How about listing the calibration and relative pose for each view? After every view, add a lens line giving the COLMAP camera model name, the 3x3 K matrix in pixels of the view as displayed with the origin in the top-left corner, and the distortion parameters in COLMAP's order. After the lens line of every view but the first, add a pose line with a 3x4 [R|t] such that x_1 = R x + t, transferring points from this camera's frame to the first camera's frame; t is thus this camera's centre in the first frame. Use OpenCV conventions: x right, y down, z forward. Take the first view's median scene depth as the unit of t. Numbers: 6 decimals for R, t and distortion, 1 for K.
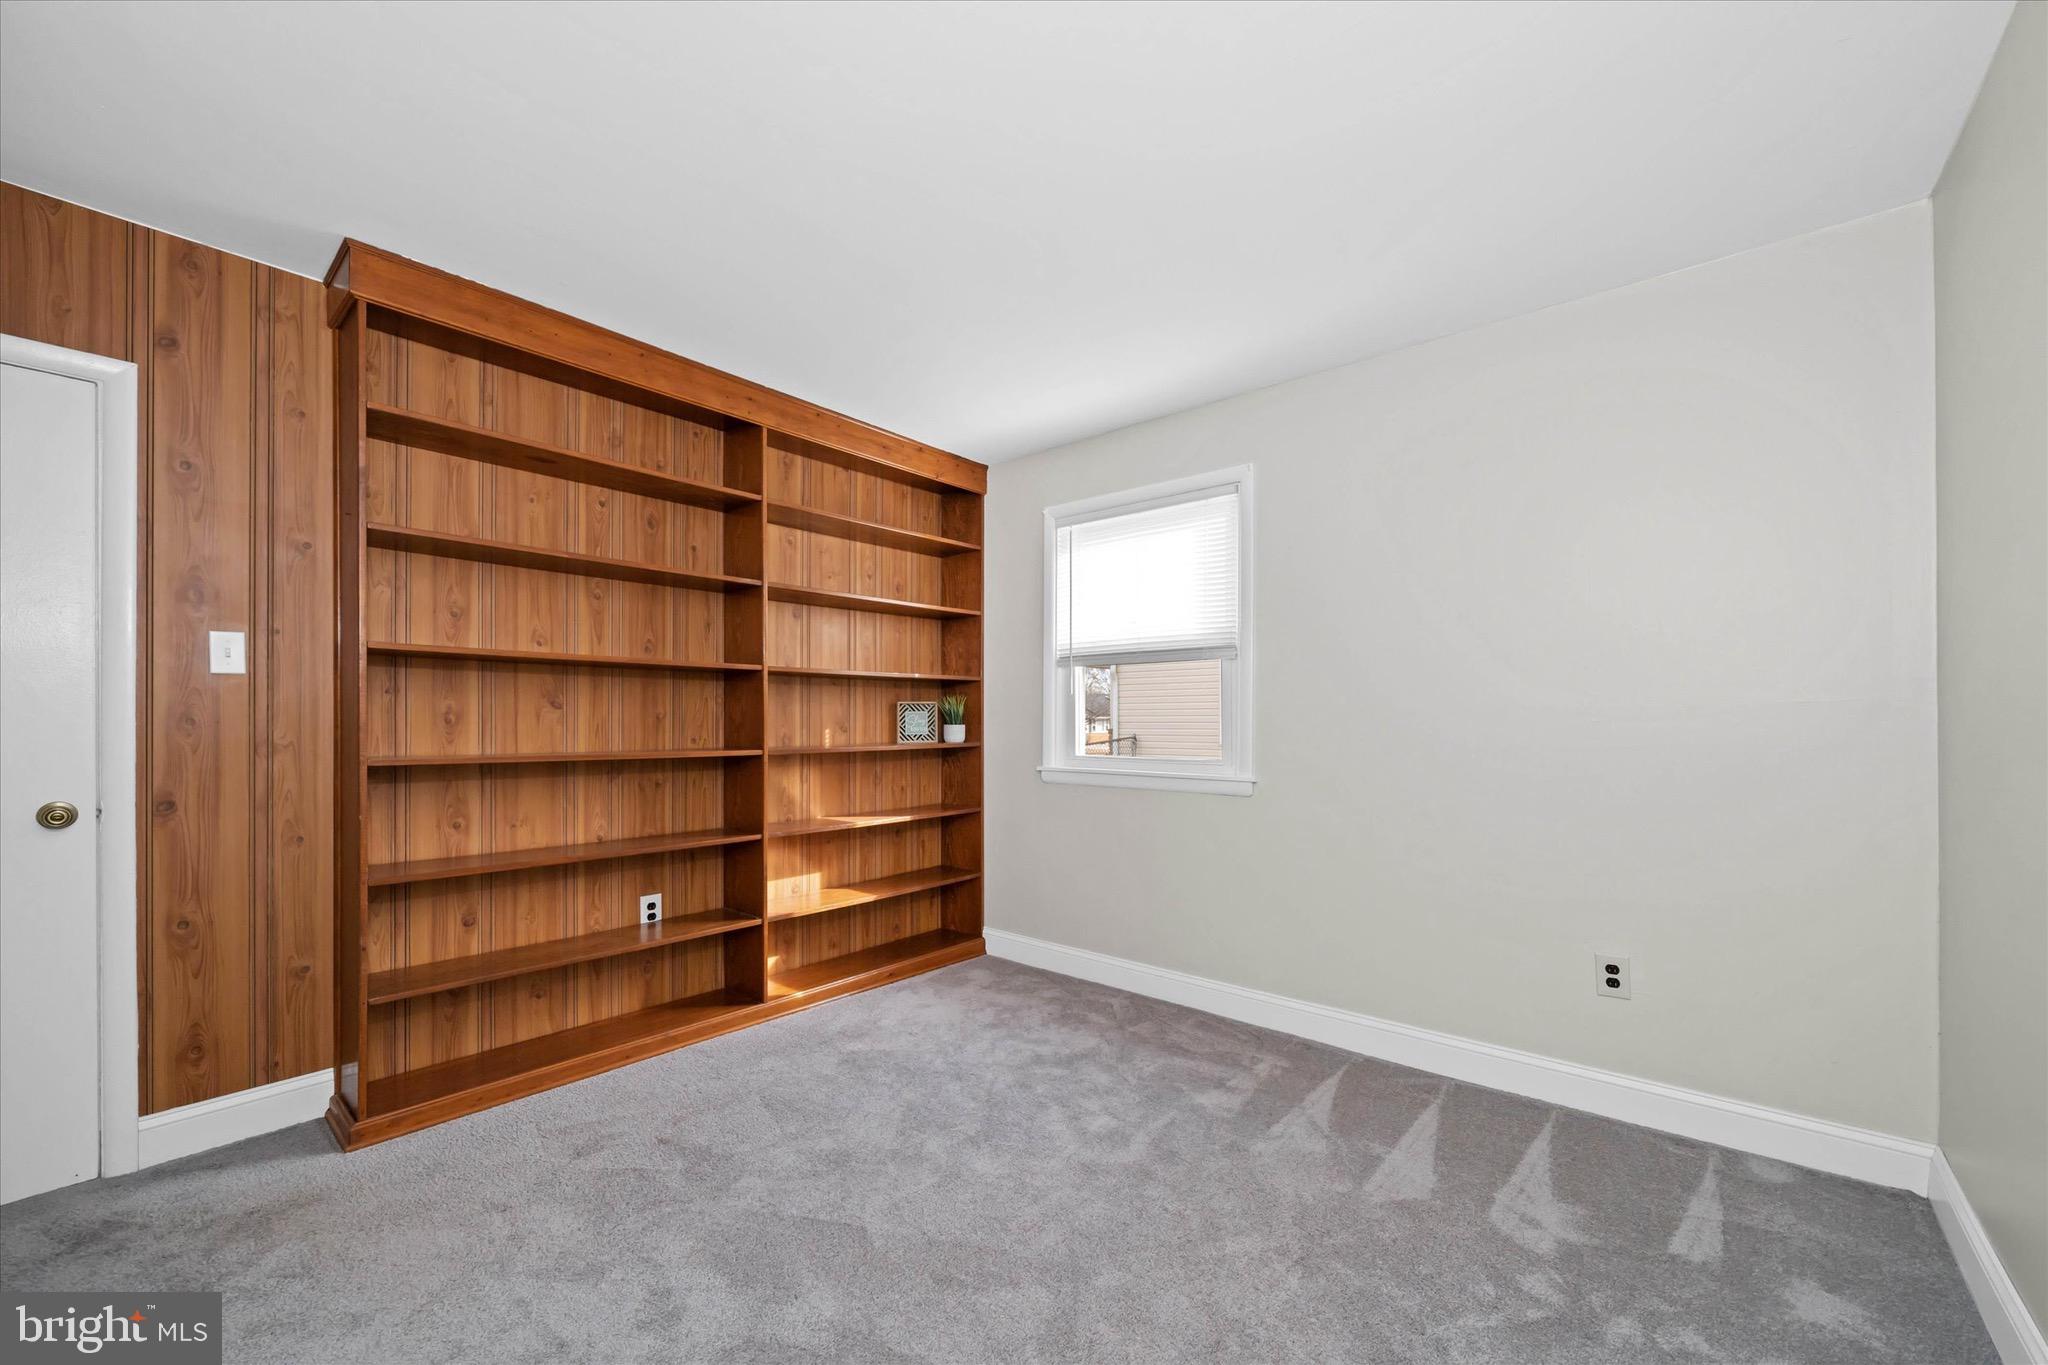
lens RADIAL K [[792.6, 0, 1038.8], [0, 792.6, 716.7], [0, 0, 1]] dist [-0.000171, 0.000097]
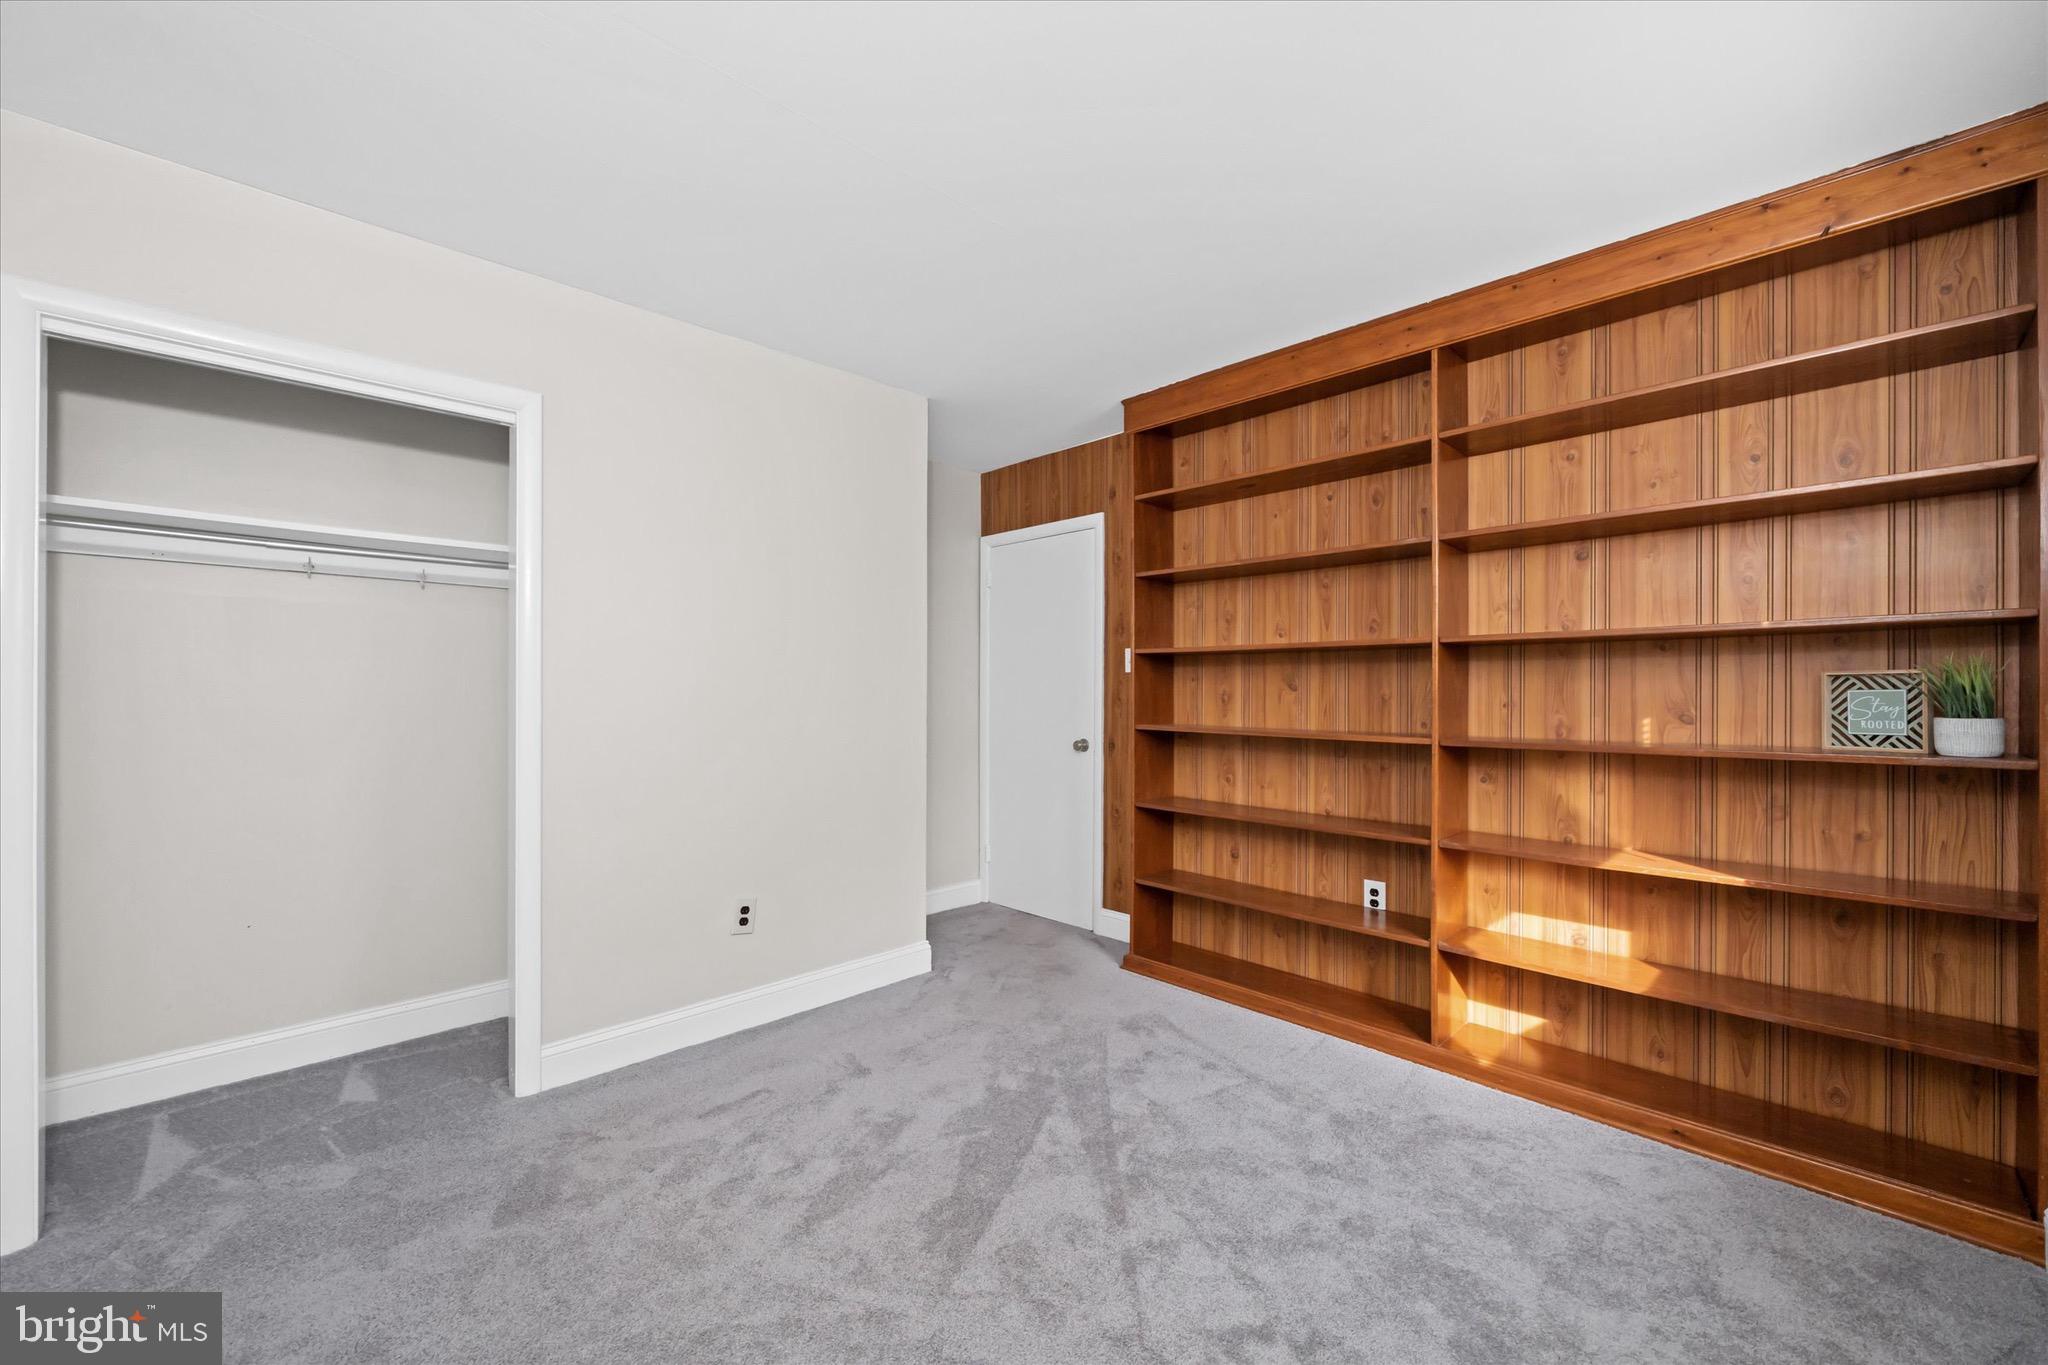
lens RADIAL K [[792.6, 0, 1013.4], [0, 792.6, 691.3], [0, 0, 1]] dist [-0.000171, 0.000097]
pose [[-0.088766, -0.007258, -0.996026, 0.538062], [-0.003104, 0.999971, -0.007010, -0.000481], [0.996048, 0.002470, -0.088786, 0.661885]]
